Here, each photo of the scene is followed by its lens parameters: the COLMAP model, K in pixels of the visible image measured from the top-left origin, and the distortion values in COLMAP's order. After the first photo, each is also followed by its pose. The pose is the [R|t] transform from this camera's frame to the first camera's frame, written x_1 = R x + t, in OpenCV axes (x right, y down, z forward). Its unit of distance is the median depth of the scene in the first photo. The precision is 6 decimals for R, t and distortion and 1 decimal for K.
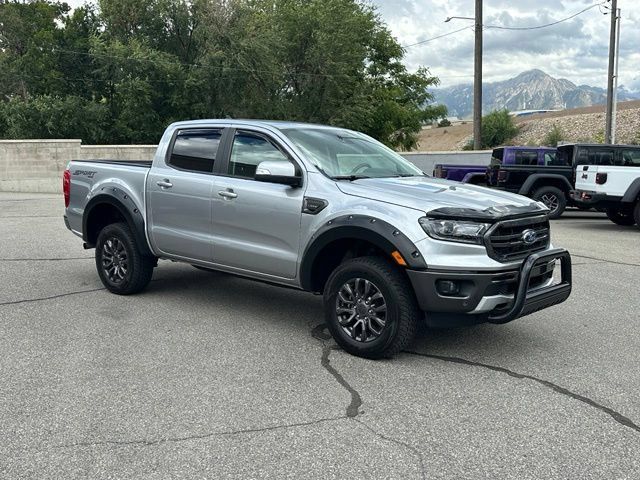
lens RADIAL K [[645.9, 0, 313.5], [0, 645.9, 237.6], [0, 0, 1]] dist [0.174495, -0.358236]
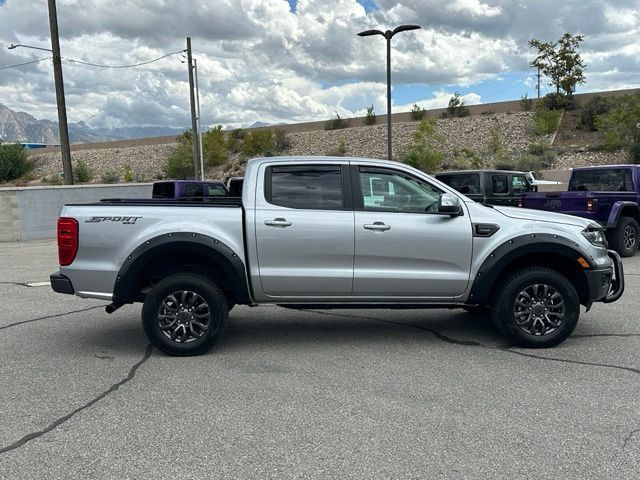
lens RADIAL K [[645.9, 0, 313.5], [0, 645.9, 237.6], [0, 0, 1]] dist [0.174495, -0.358236]
pose [[0.724144, -0.074909, 0.685569, -1.058016], [0.109950, 0.993909, -0.007537, -0.062086], [-0.680828, 0.080836, 0.727969, 0.354939]]
